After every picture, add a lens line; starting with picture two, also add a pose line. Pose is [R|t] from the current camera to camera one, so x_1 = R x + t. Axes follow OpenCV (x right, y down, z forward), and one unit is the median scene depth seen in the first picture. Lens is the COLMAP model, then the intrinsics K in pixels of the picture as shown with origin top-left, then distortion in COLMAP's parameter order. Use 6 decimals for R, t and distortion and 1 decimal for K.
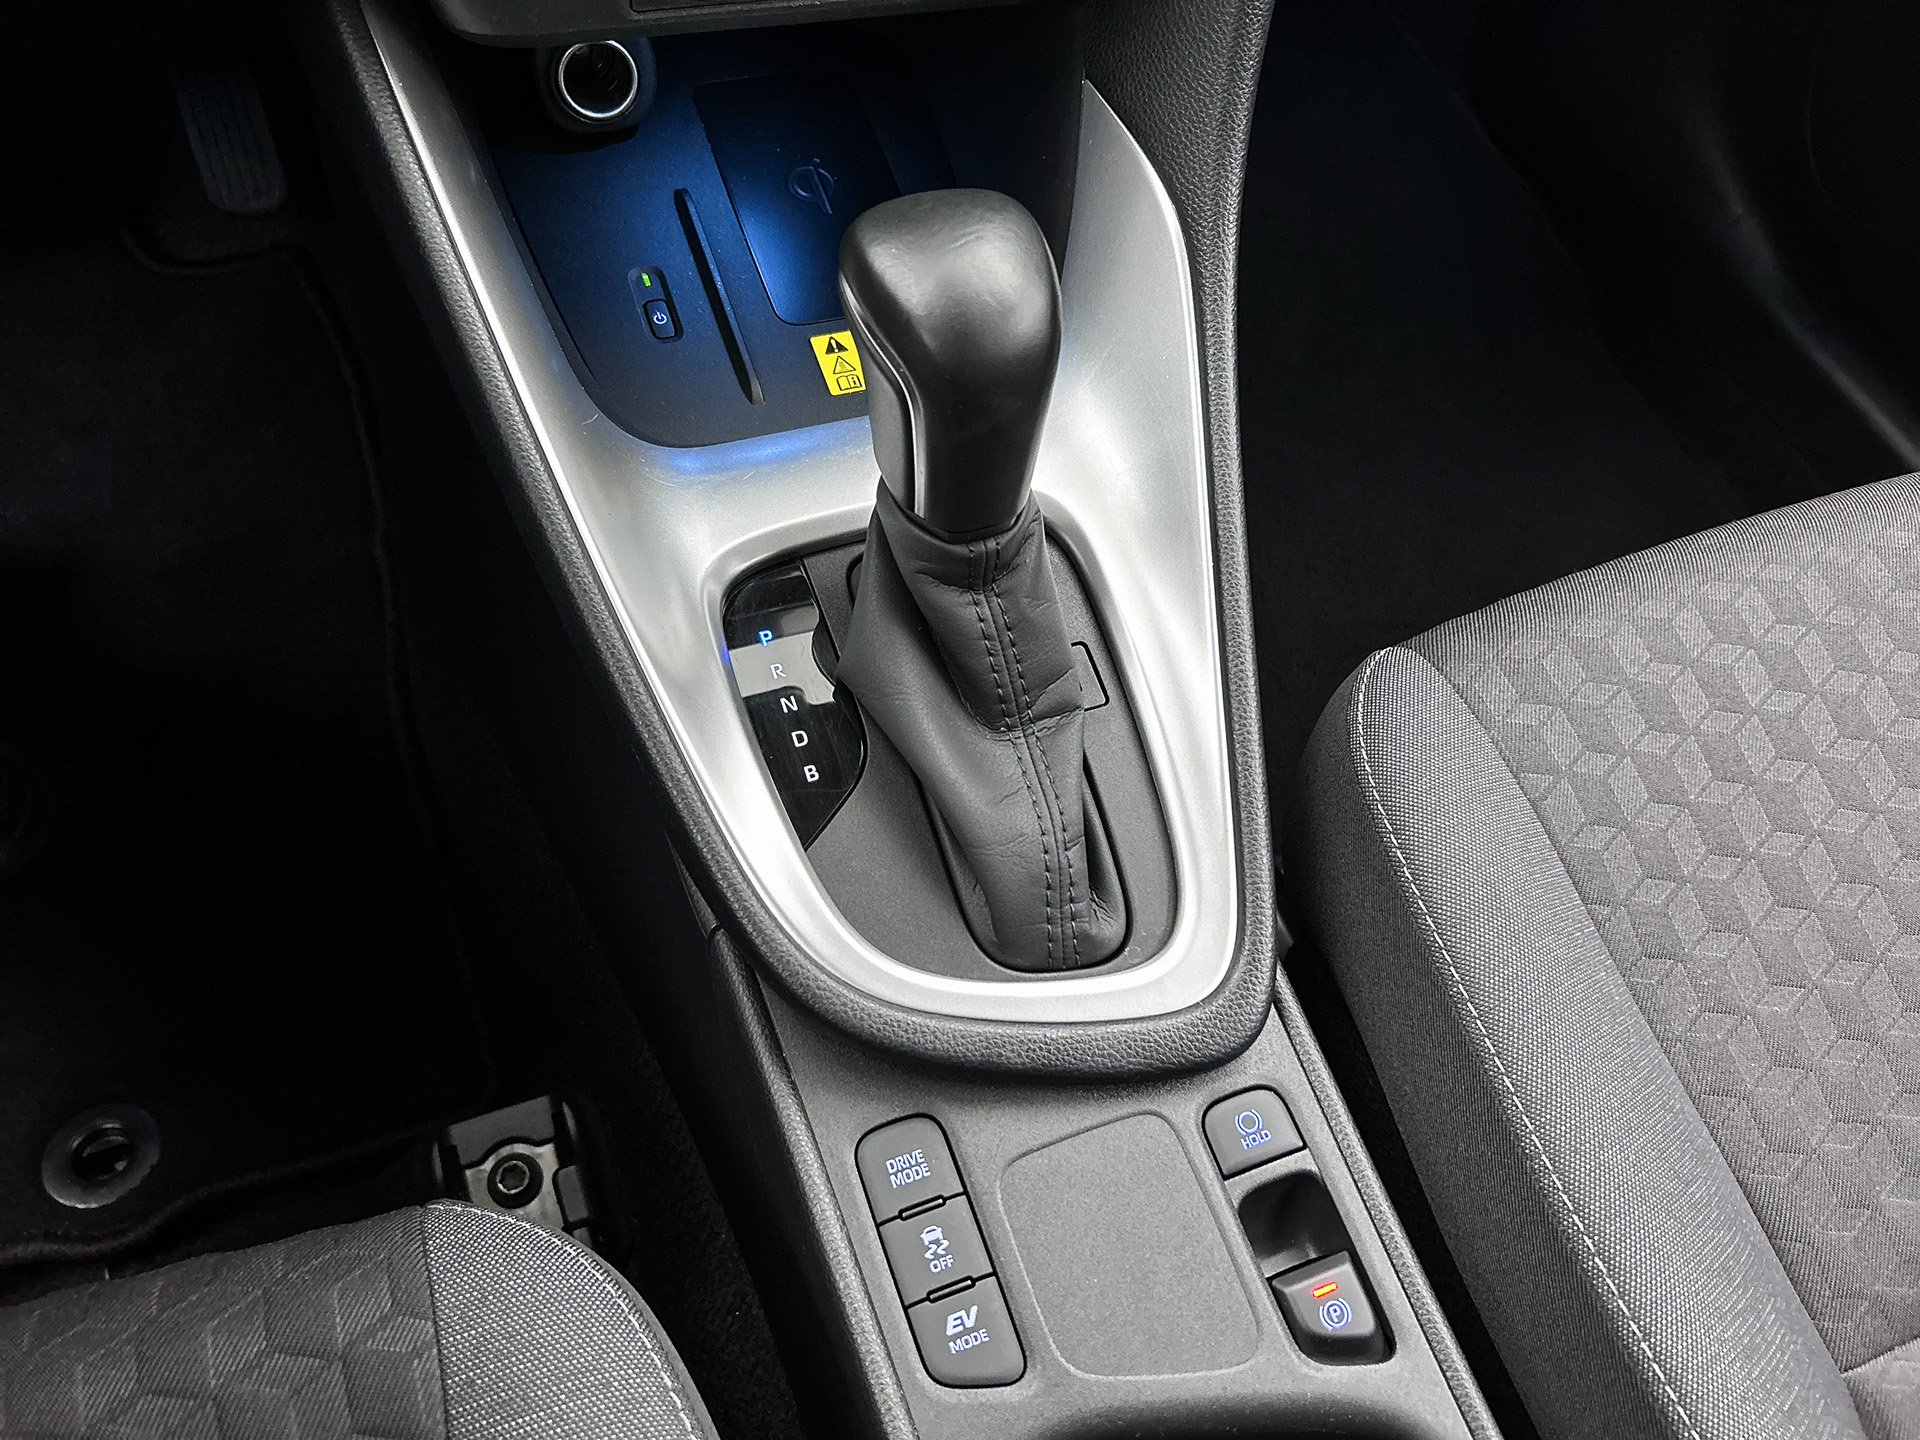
lens RADIAL K [[1441.0, 0, 960.0], [0, 1441.0, 720.0], [0, 0, 1]] dist [0.102961, -0.150058]
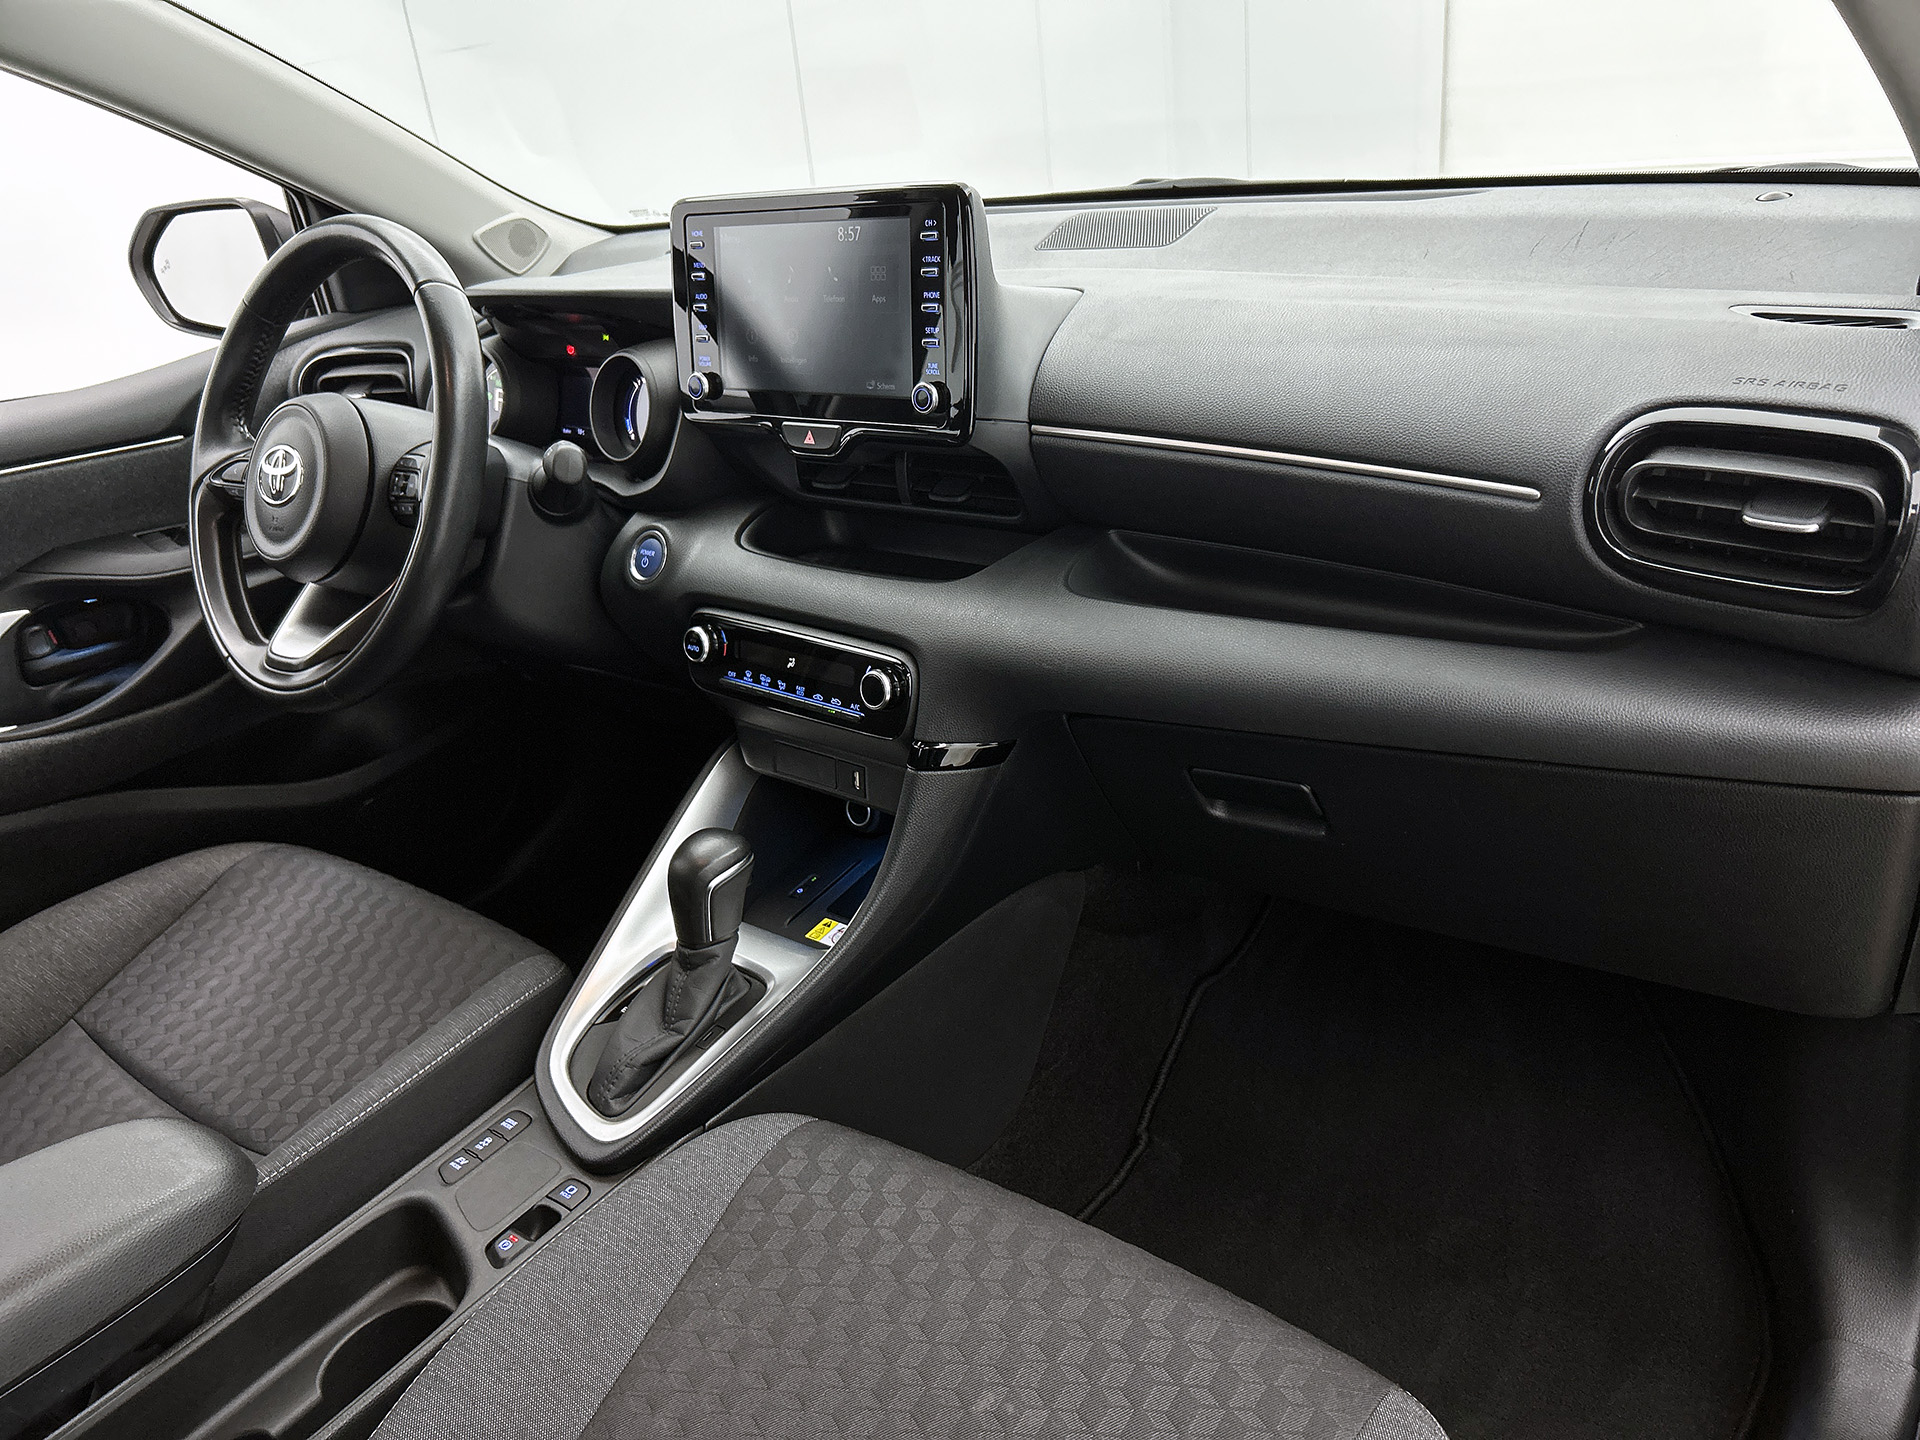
lens RADIAL K [[1441.0, 0, 960.0], [0, 1441.0, 720.0], [0, 0, 1]] dist [0.102961, -0.150058]
pose [[0.498159, 0.195997, -0.844644, 2.288742], [-0.632416, 0.748554, -0.199291, -0.212285], [0.593201, 0.633445, 0.496850, -0.267056]]
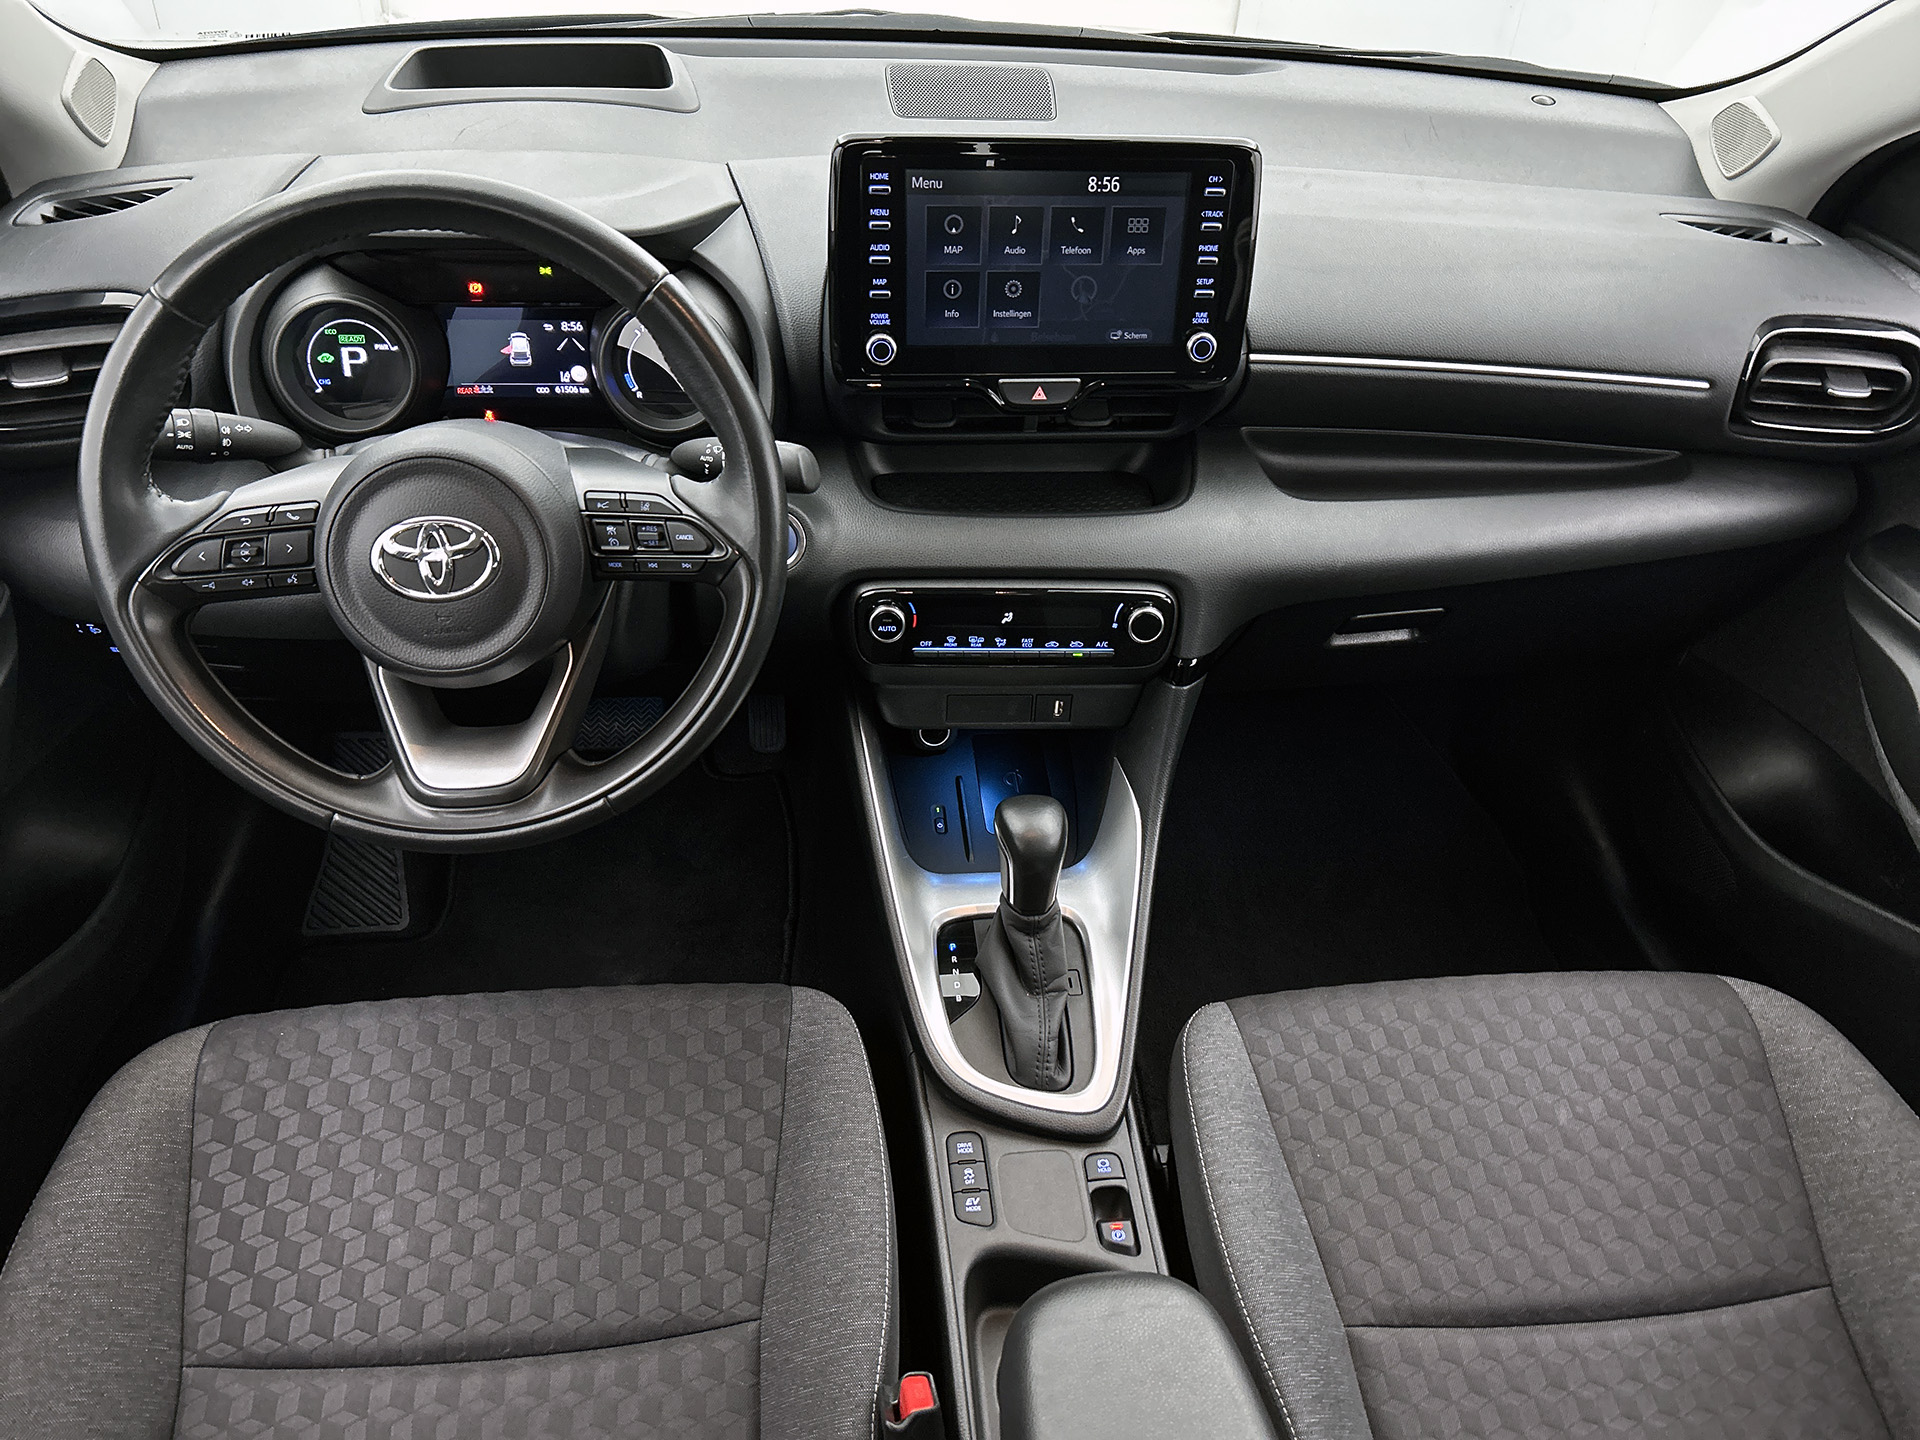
lens RADIAL K [[1452.7, 0, 960.0], [0, 1452.7, 720.0], [0, 0, 1]] dist [0.056718, -0.055976]
pose [[0.967028, 0.106296, -0.231426, 0.447626], [-0.180462, 0.927212, -0.328193, 0.427344], [0.179696, 0.359136, 0.915823, -1.559766]]
